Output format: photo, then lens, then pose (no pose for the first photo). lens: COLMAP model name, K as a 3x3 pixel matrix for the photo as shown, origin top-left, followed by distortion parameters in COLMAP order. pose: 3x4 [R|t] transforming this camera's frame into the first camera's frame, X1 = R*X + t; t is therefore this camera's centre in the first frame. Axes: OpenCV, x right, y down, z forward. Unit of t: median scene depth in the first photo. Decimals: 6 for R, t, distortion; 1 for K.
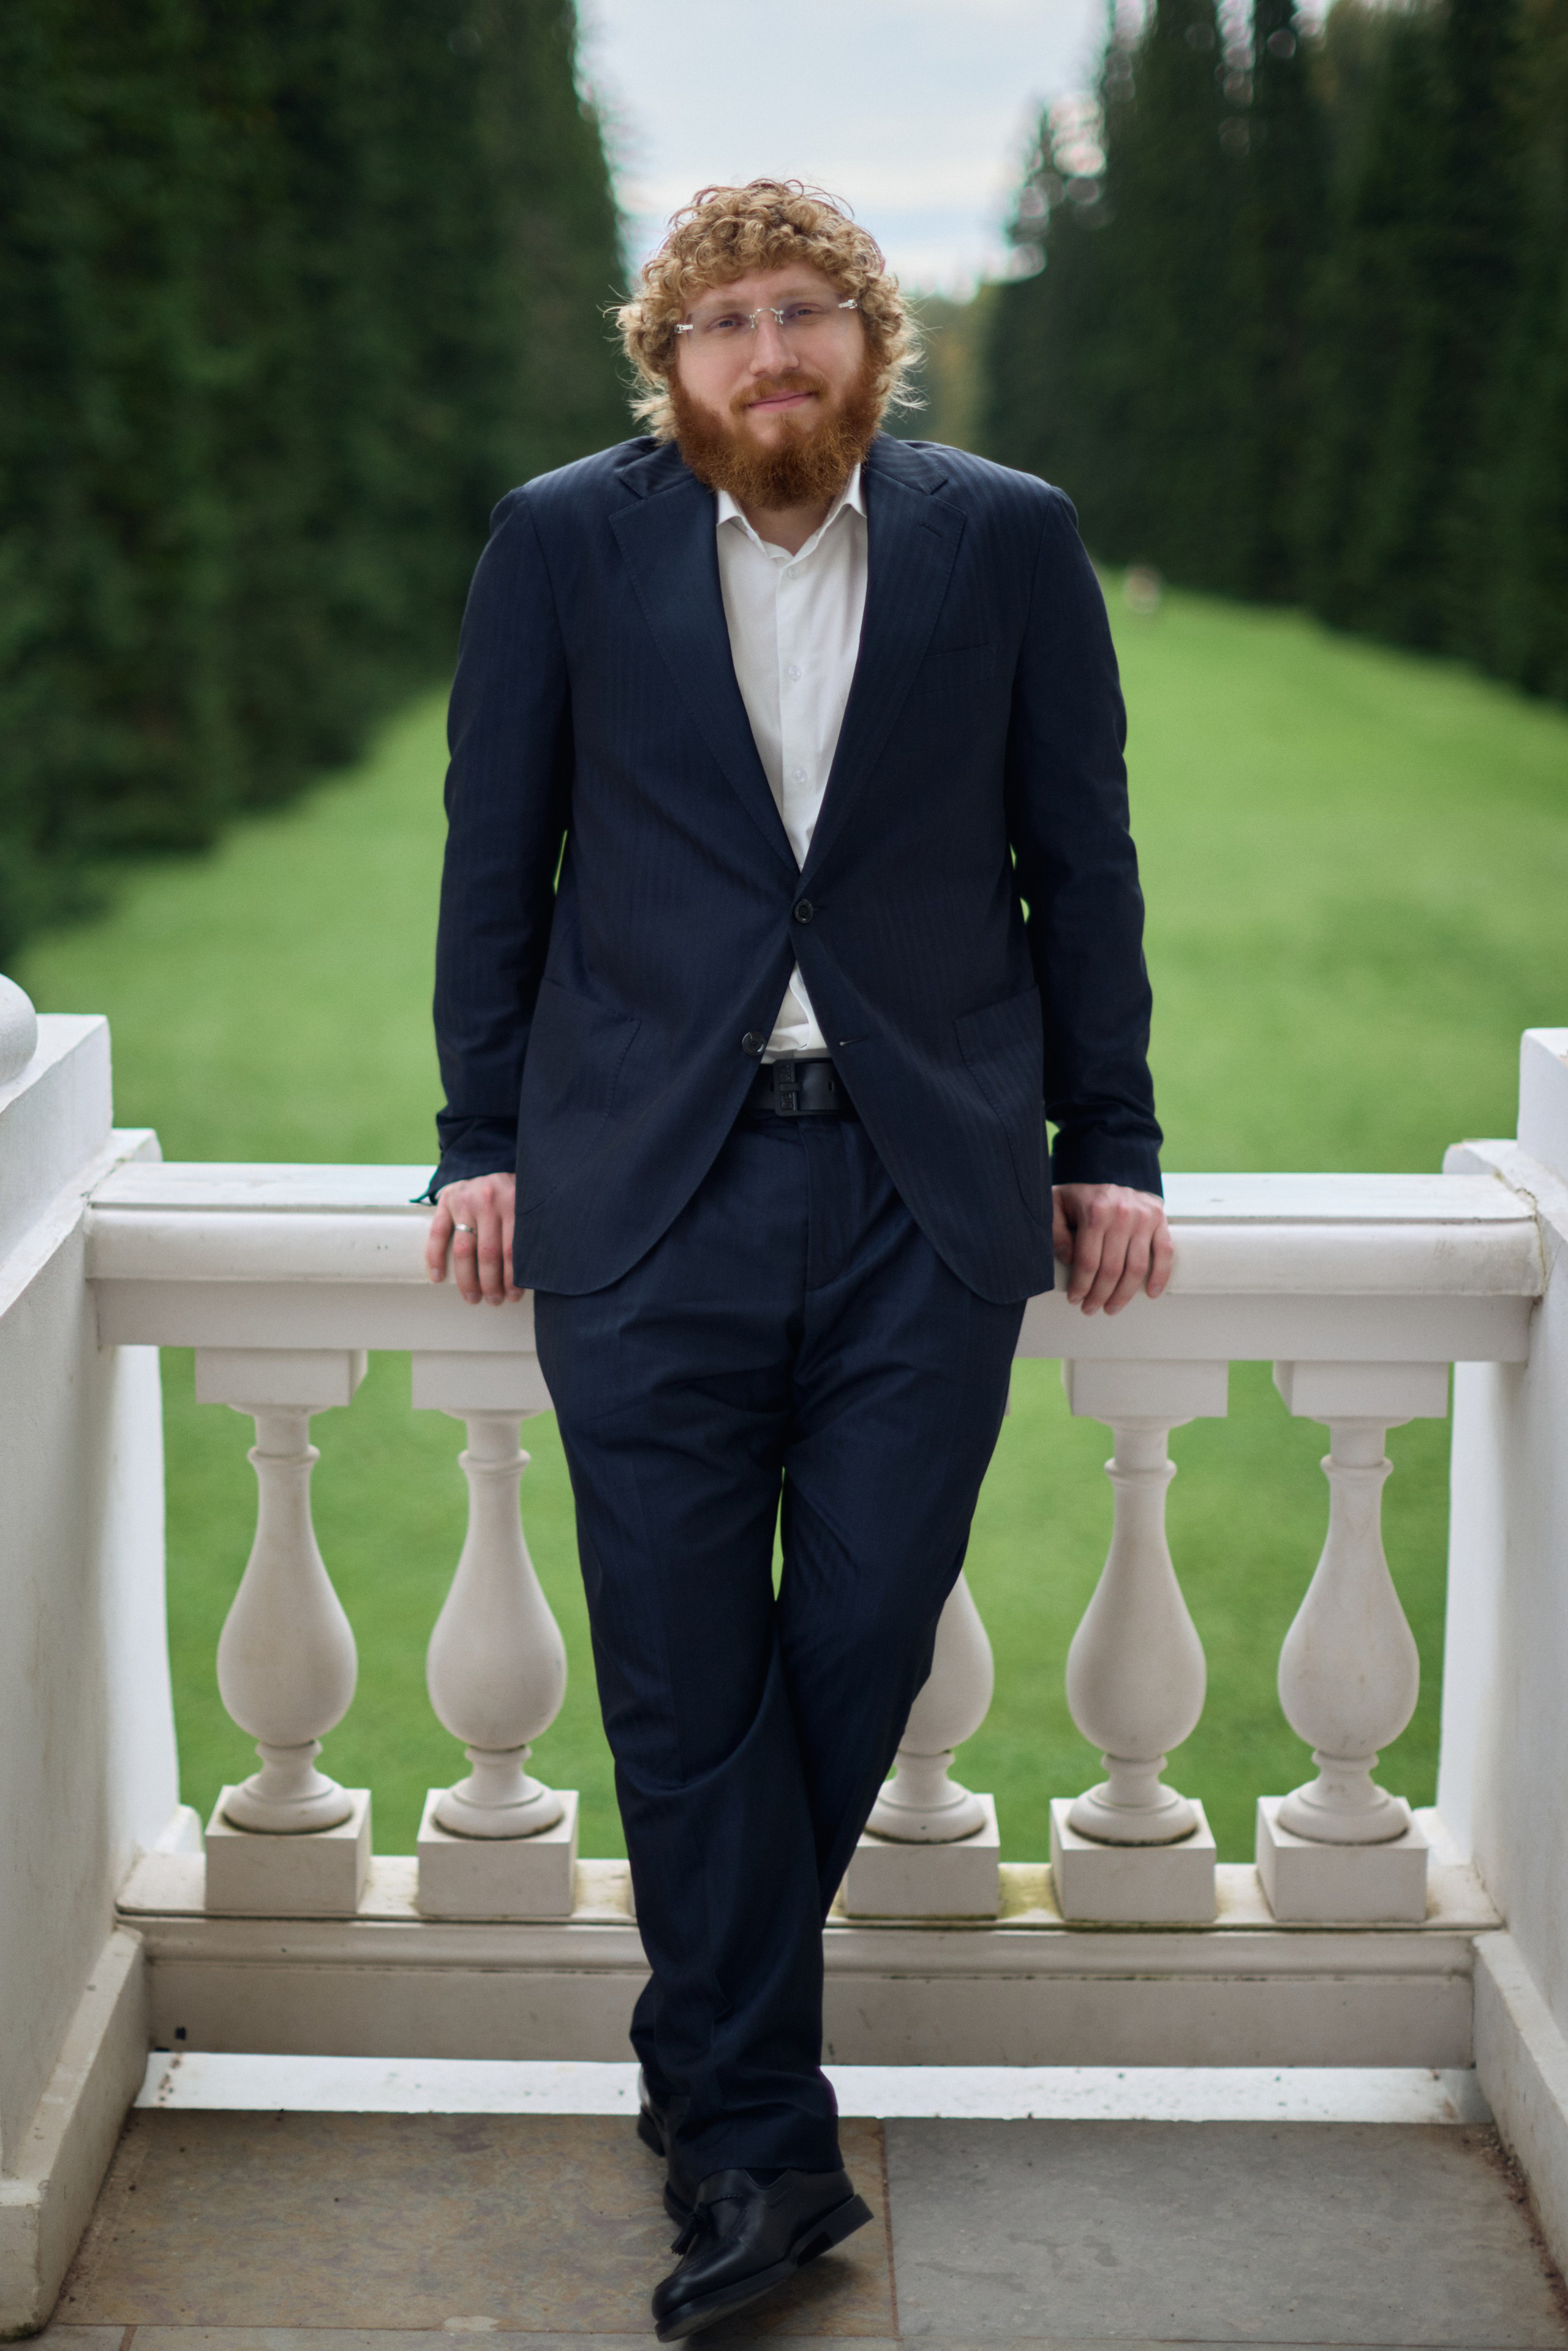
lens RADIAL K [[3986.2, 0, 783.5], [0, 3986.2, 1056.0], [0, 0, 1]] dist [-0.224781, 0.622947]
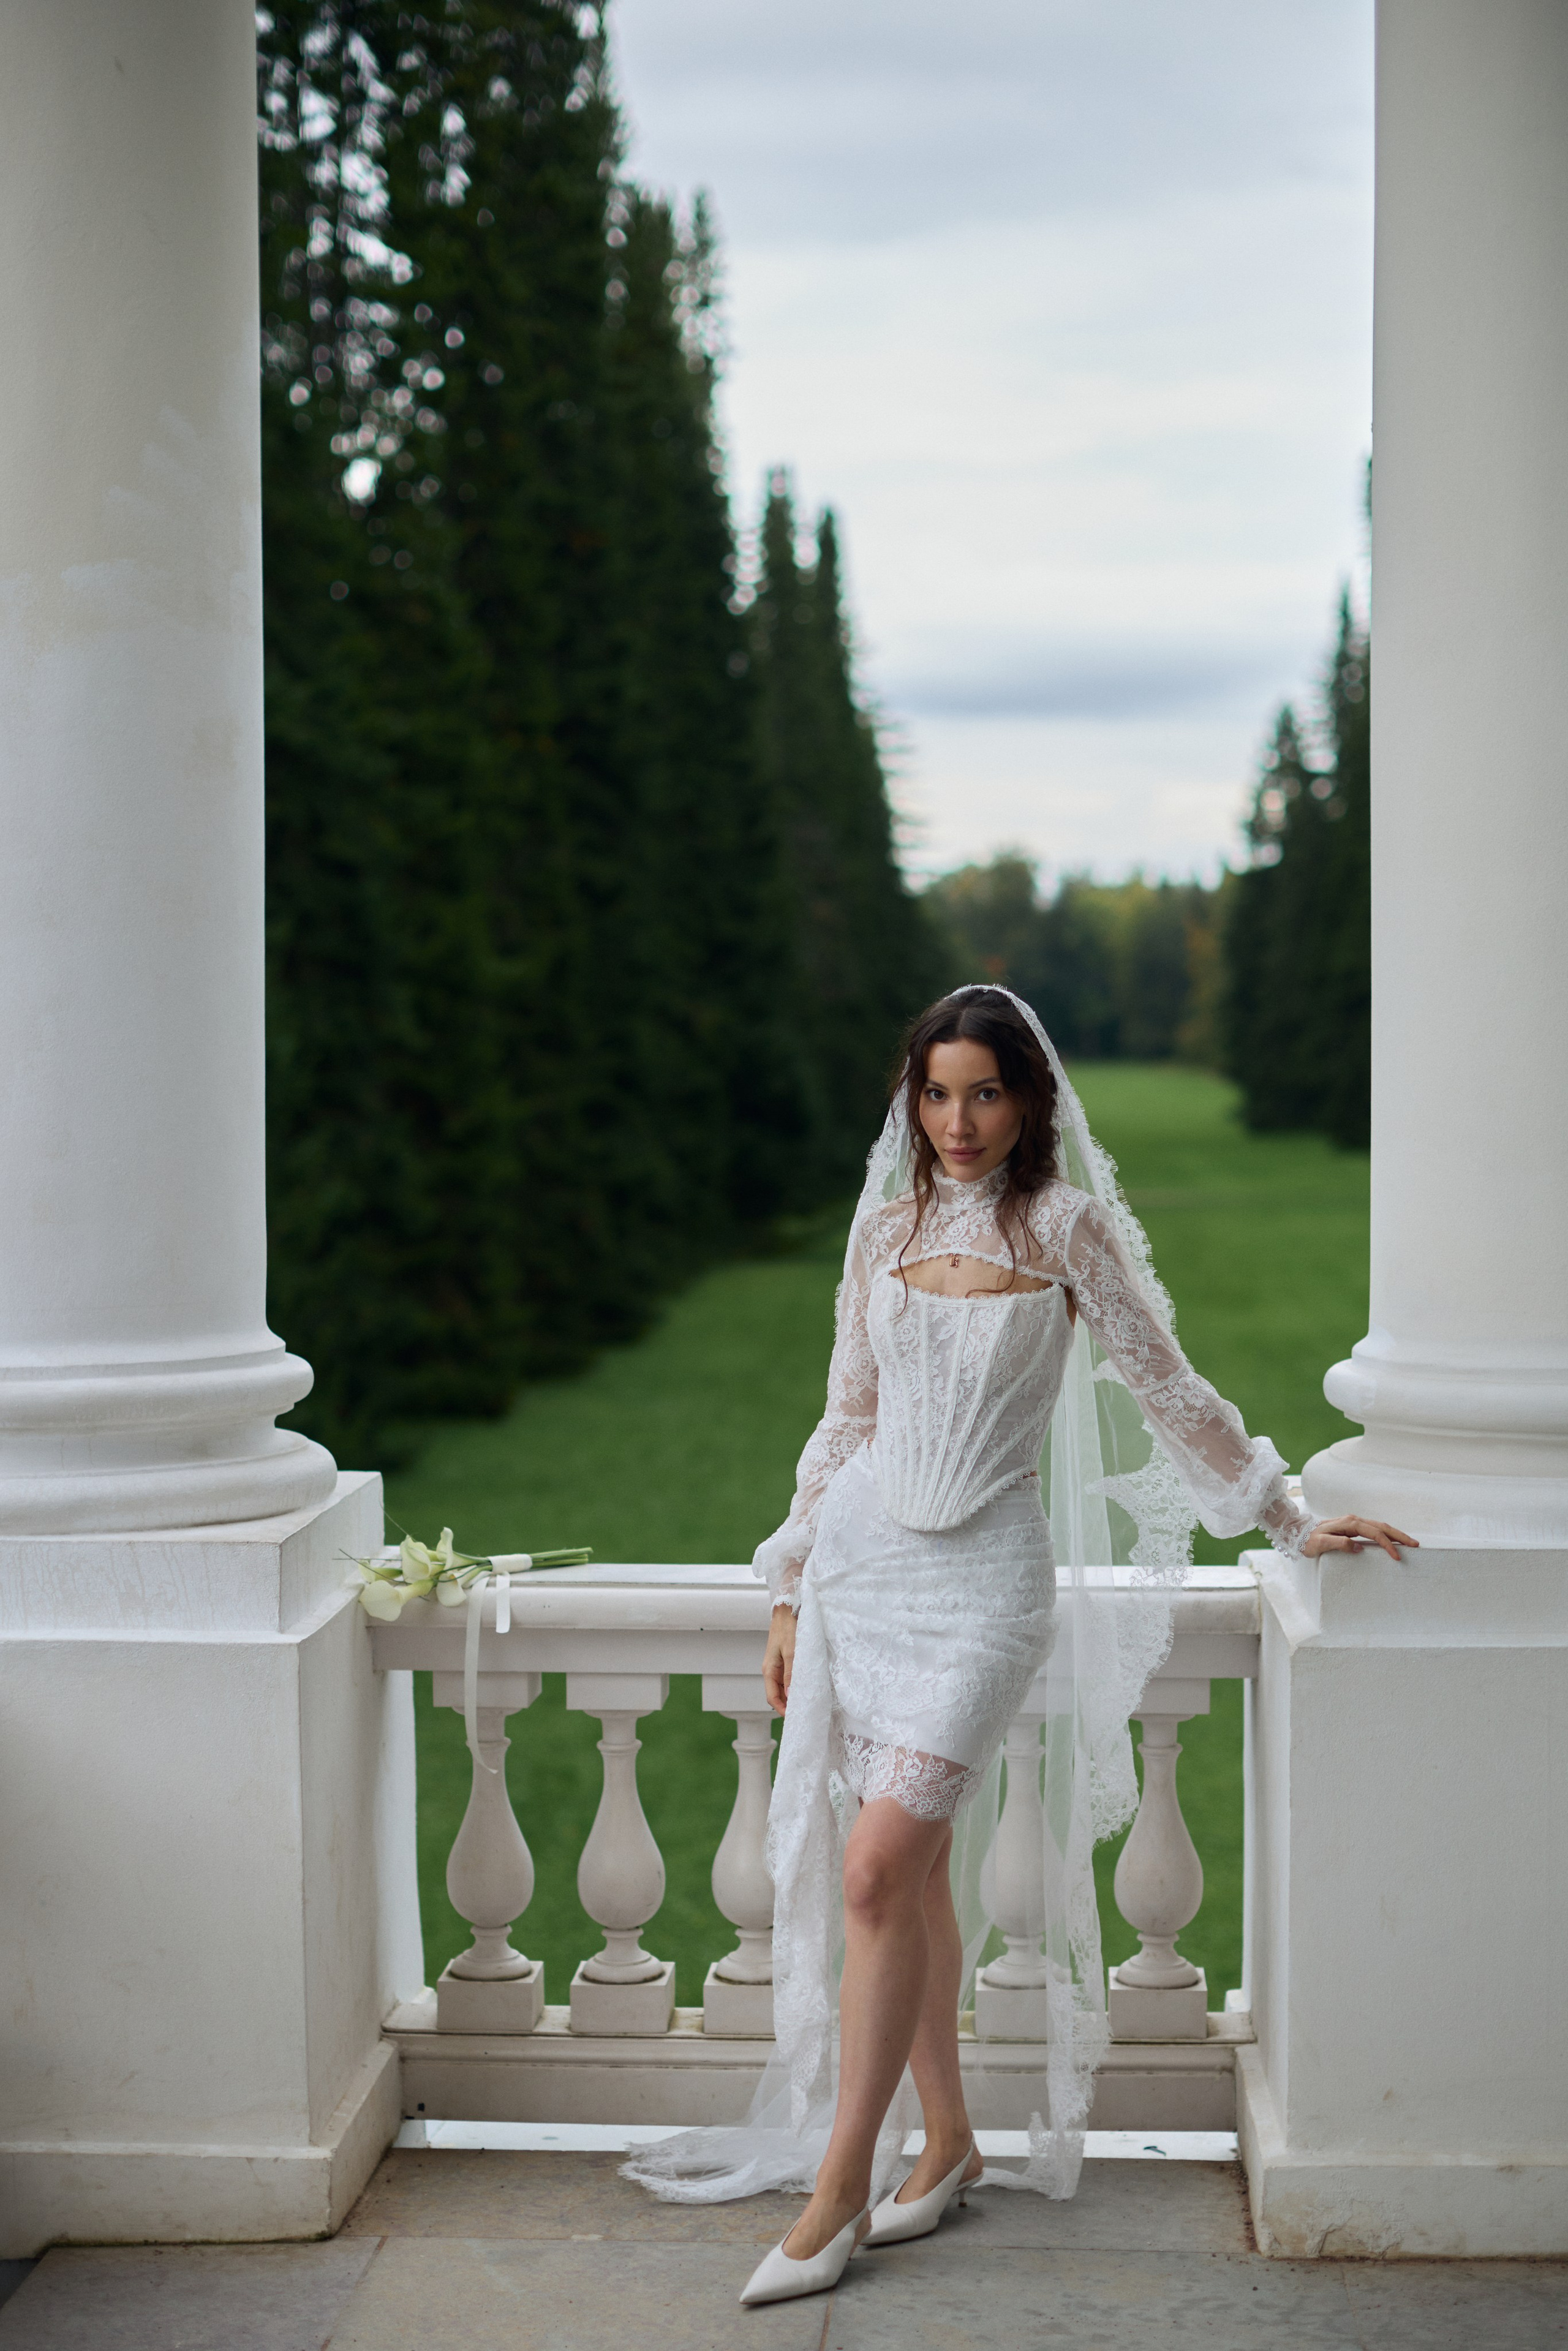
lens RADIAL K [[3936.6, 0, 779.3], [0, 3936.6, 1234.7], [0, 0, 1]] dist [-0.218033, 0.641013]
pose [[0.997054, -0.011131, -0.075889, 0.114237], [0.003649, 0.995178, -0.098020, 0.052076], [0.076614, 0.097454, 0.992287, -0.586643]]
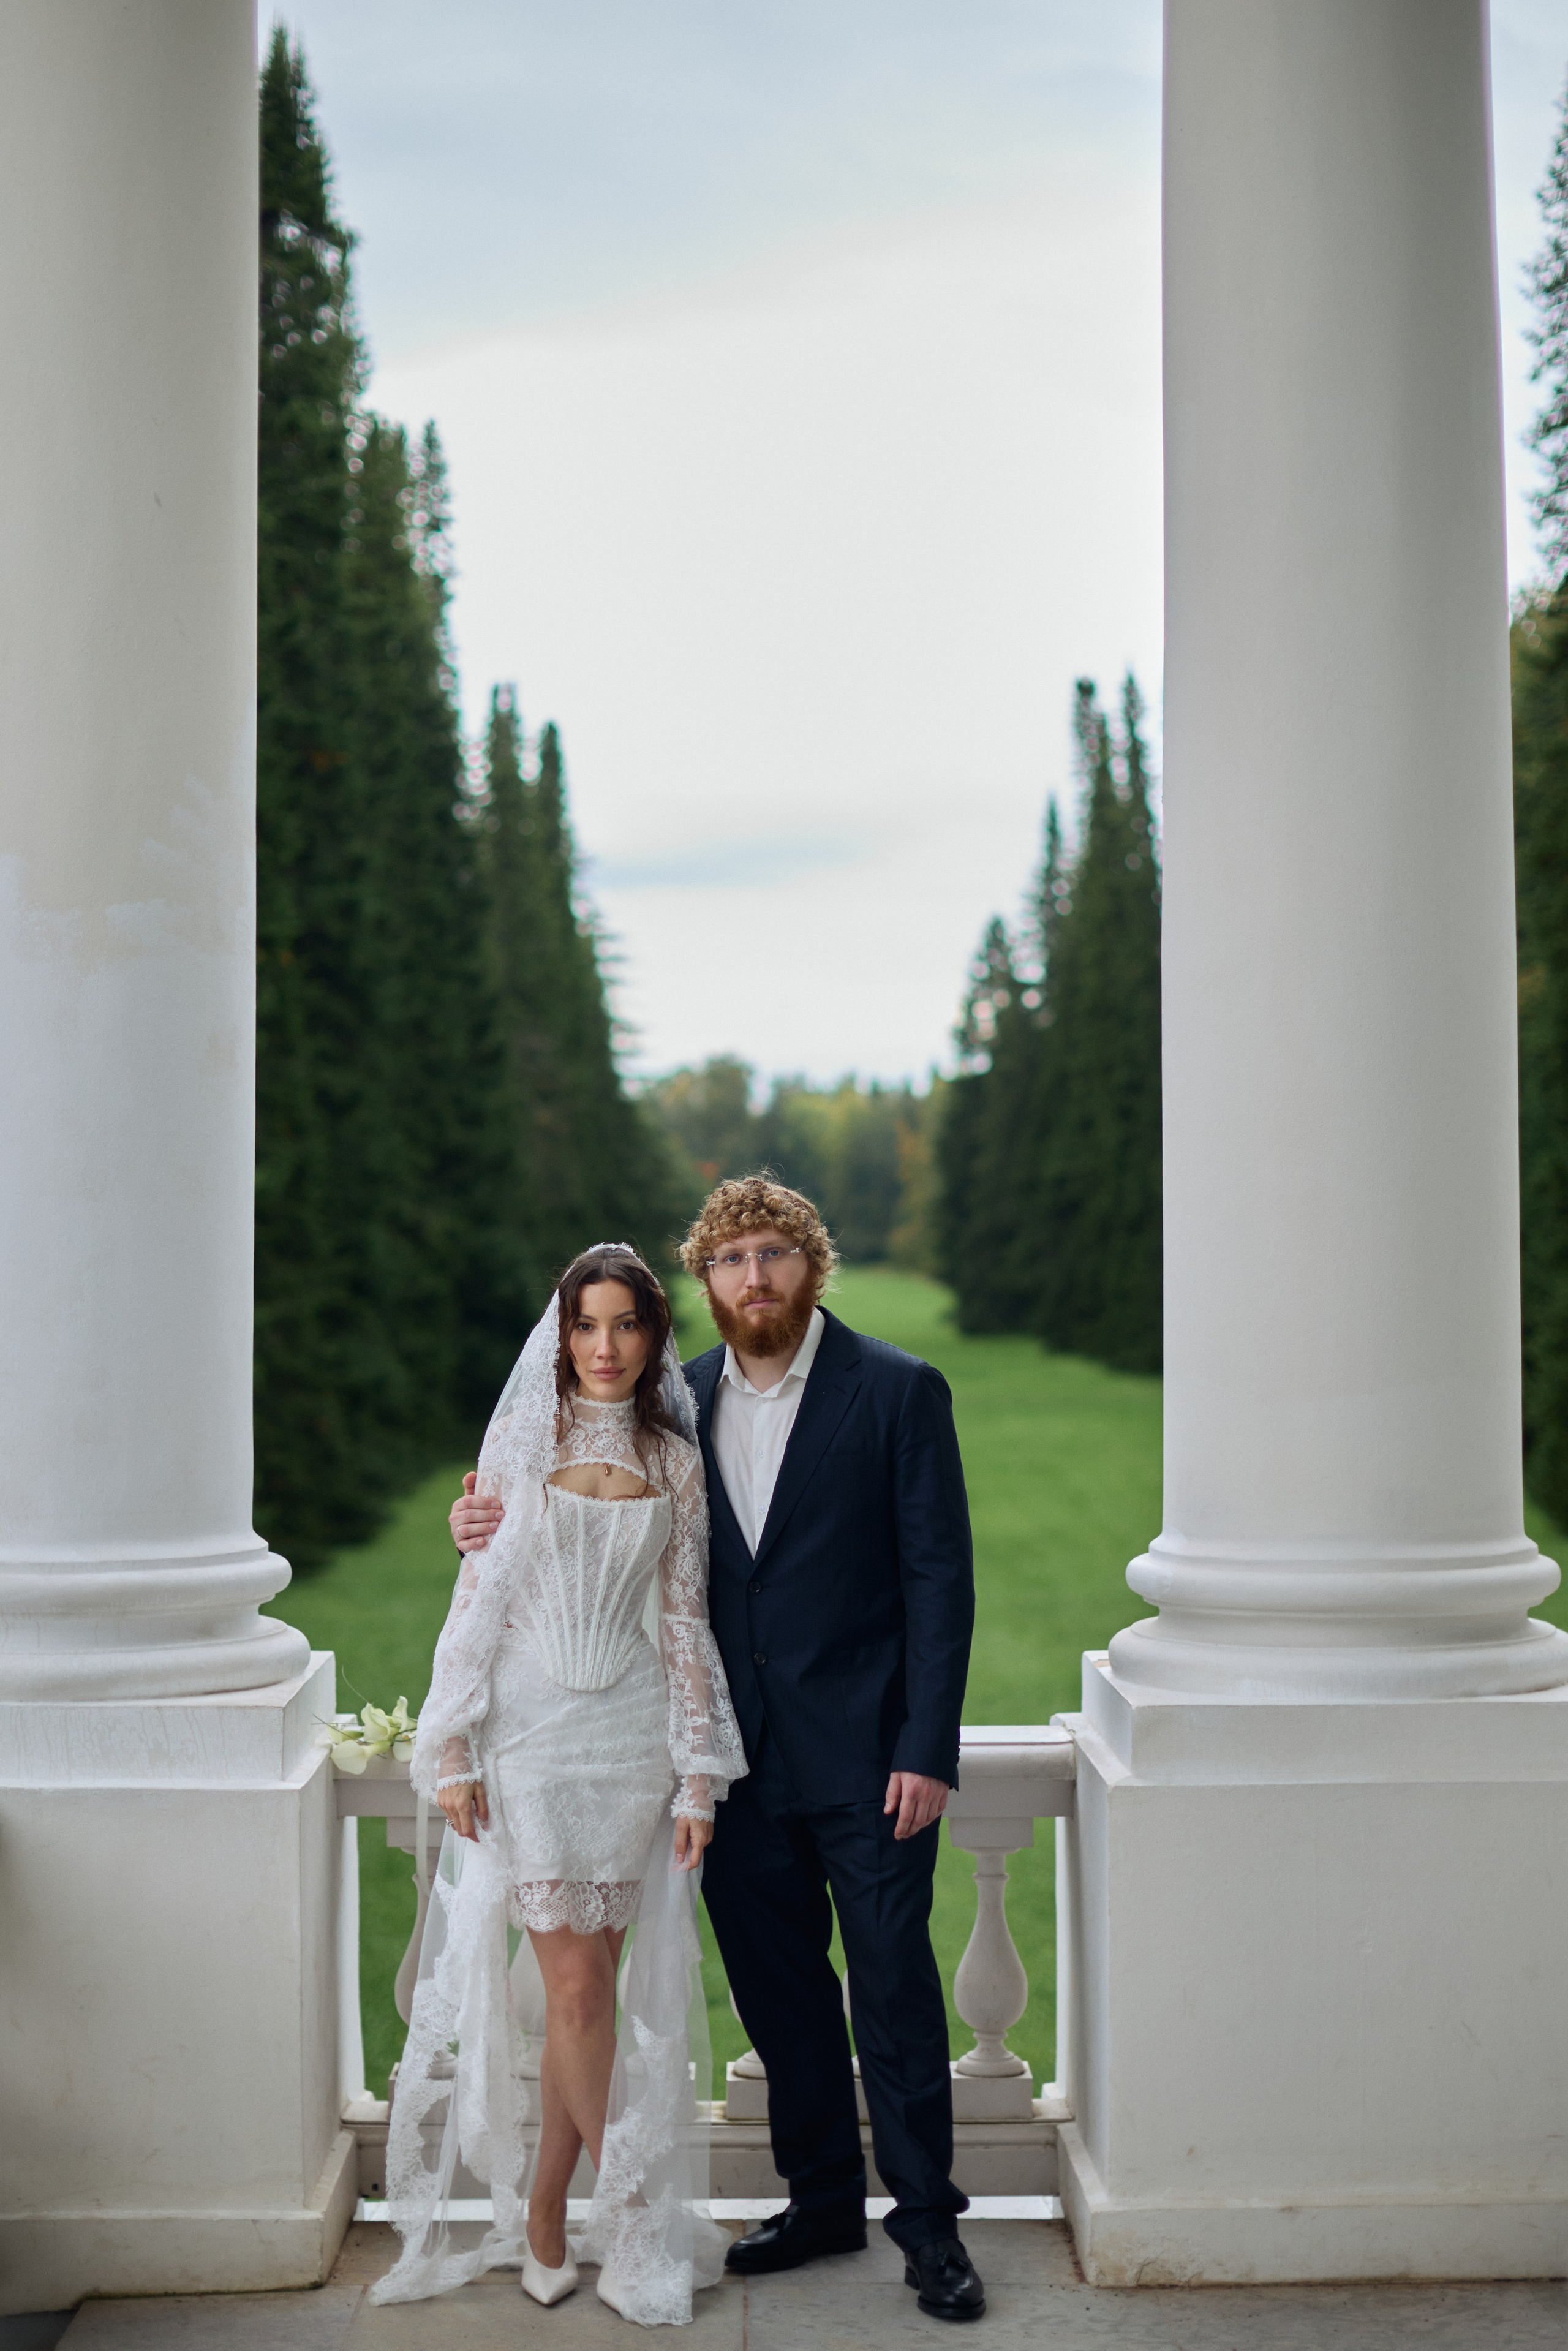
lens RADIAL K [[3986.2, 0, 783.5], [0, 3986.2, 1056.0], [0, 0, 1]] dist [-0.224781, 0.622947]
pose [[0.999922, -0.011828, 0.003999, 0.041615], [0.012374, 0.981520, -0.190957, 0.077433], [-0.001666, 0.190992, 0.981590, -0.951913]]
